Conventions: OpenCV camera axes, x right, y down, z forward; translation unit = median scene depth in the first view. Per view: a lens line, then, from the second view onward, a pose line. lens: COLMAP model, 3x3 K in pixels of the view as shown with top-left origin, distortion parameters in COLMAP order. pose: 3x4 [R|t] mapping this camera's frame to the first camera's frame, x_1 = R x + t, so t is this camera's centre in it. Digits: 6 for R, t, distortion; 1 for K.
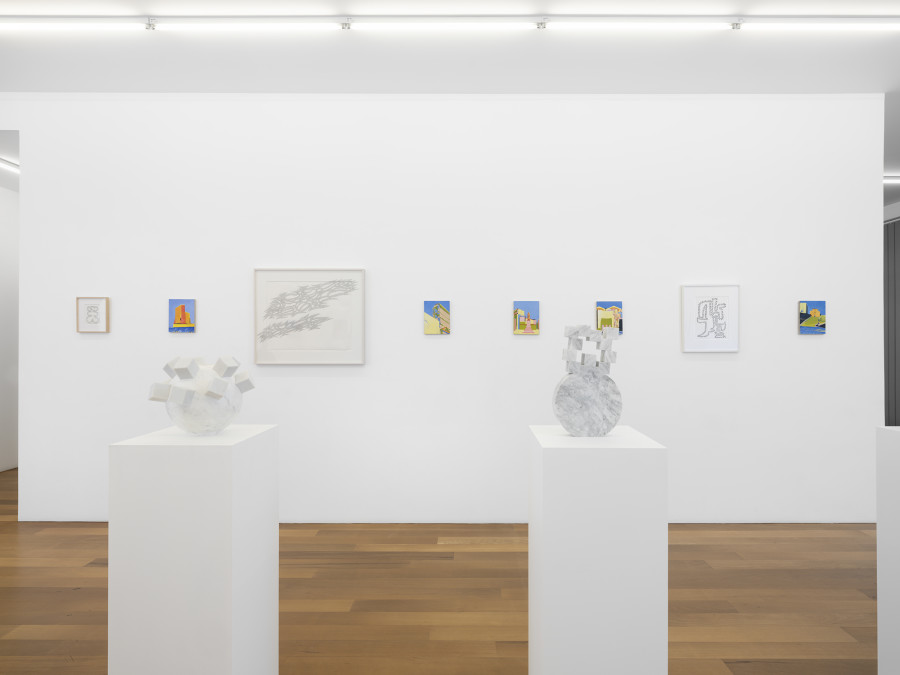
lens RADIAL K [[483.9, 0, 449.7], [0, 483.9, 342.5], [0, 0, 1]] dist [-0.001548, -0.000150]
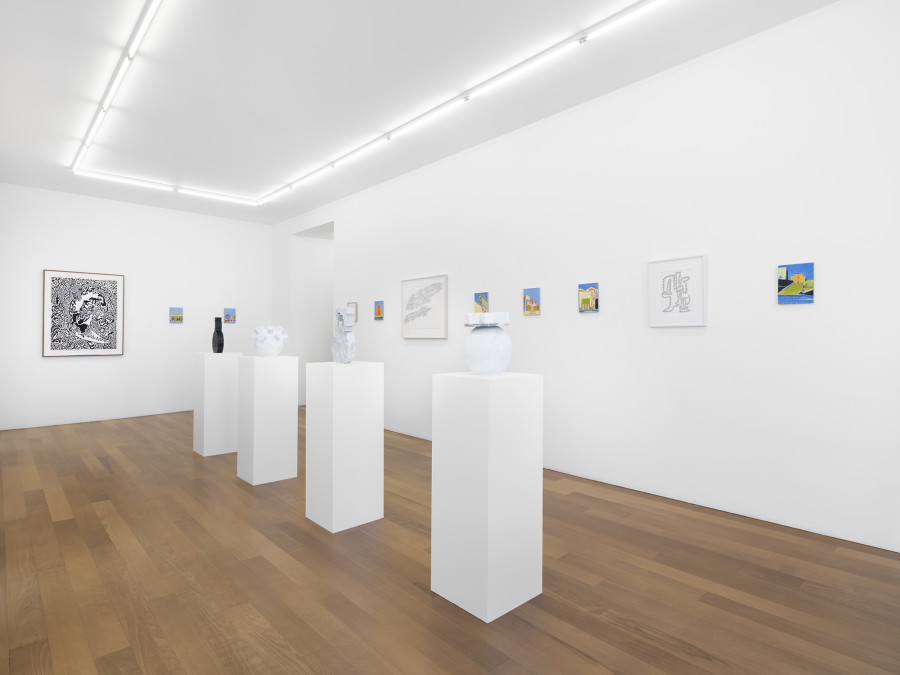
lens RADIAL K [[507.4, 0, 441.6], [0, 507.4, 338.3], [0, 0, 1]] dist [0.000259, 0.000175]
pose [[0.660982, 0.002283, -0.750398, 0.996309], [0.009036, 0.999899, 0.011002, 0.027439], [0.750347, -0.014053, 0.660895, -0.043821]]
